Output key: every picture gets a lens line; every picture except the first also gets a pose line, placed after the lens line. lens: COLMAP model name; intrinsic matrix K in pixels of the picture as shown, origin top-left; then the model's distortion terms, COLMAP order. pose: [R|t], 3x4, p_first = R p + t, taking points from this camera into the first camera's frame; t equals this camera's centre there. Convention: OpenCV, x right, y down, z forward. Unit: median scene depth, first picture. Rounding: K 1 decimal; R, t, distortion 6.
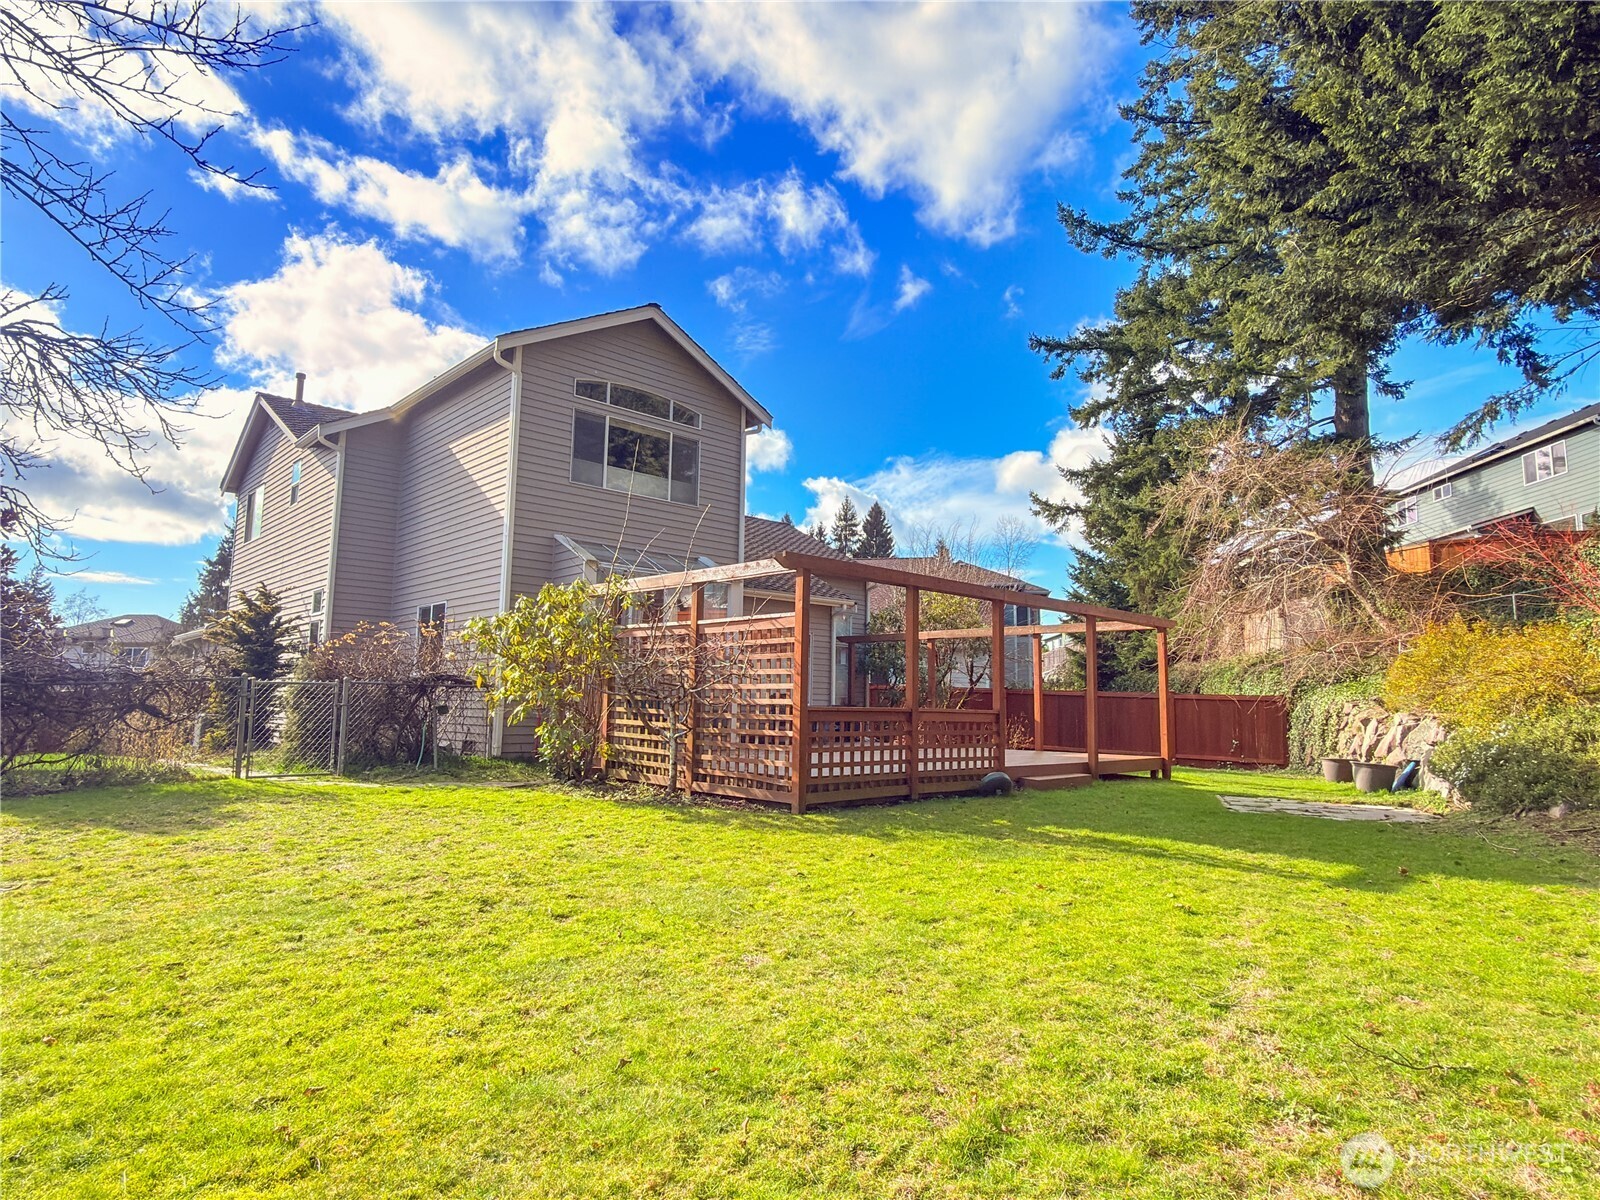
lens RADIAL K [[926.6, 0, 798.2], [0, 926.6, 599.8], [0, 0, 1]] dist [0.001454, -0.000389]
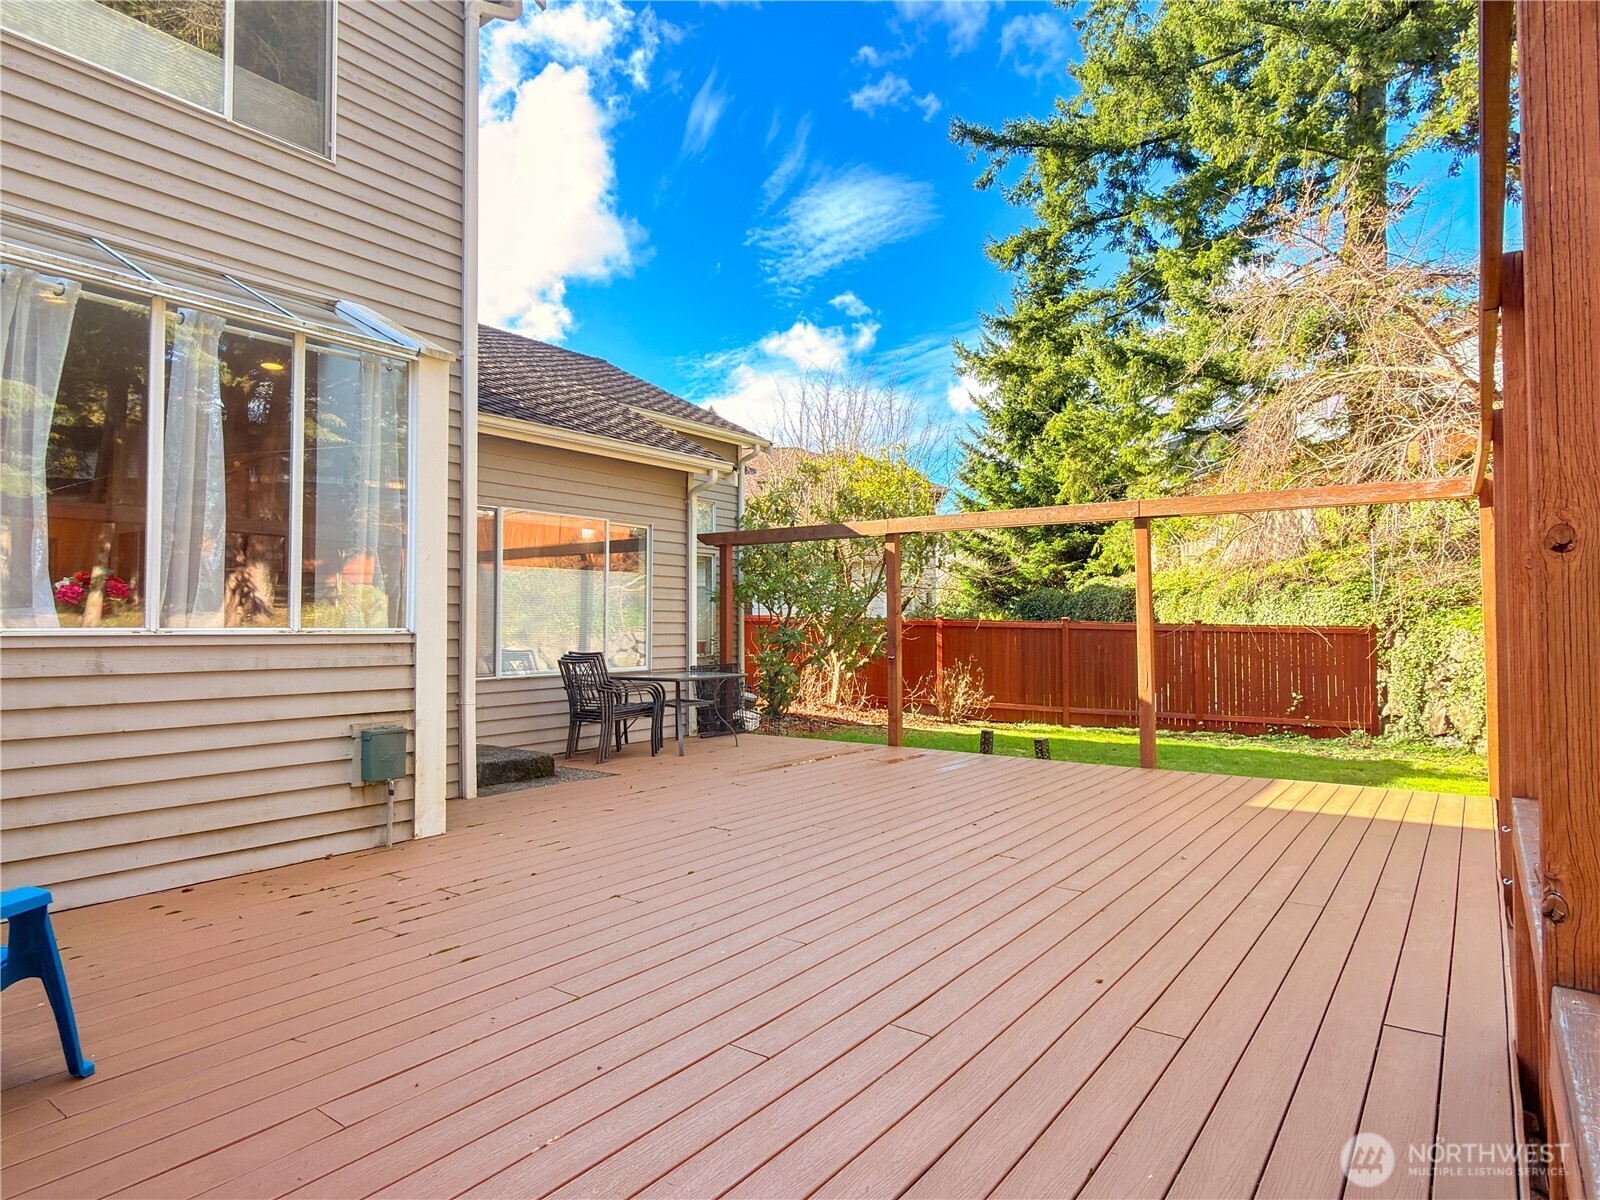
lens RADIAL K [[926.6, 0, 798.3], [0, 926.6, 599.4], [0, 0, 1]] dist [0.001454, -0.000389]
pose [[0.983807, -0.013591, 0.178714, 0.003023], [-0.002207, 0.996126, 0.087906, 0.030606], [-0.179216, -0.086877, 0.979966, 0.473571]]
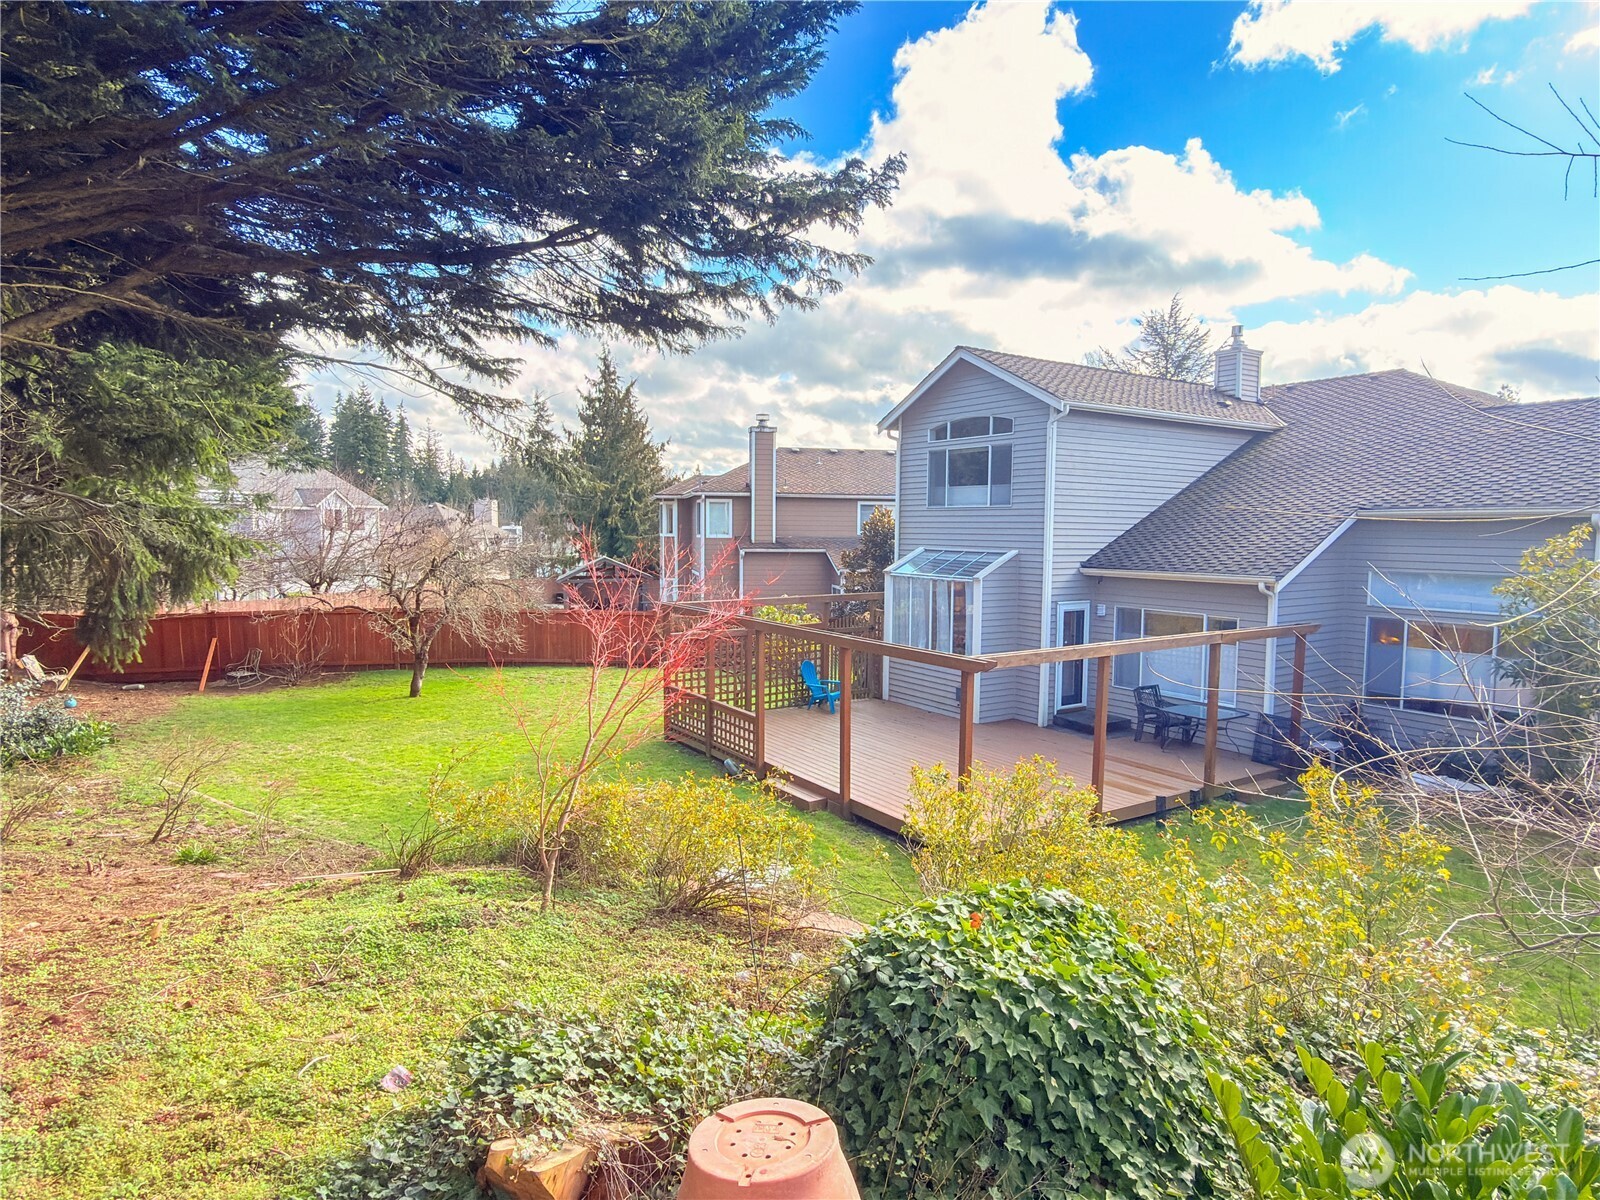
lens RADIAL K [[926.6, 0, 800.2], [0, 926.6, 598.0], [0, 0, 1]] dist [0.001454, -0.000389]
pose [[-0.181300, 0.059421, -0.981631, 0.826806], [0.098760, 0.994227, 0.041944, -0.049669], [0.978456, -0.089342, -0.186122, 0.754012]]
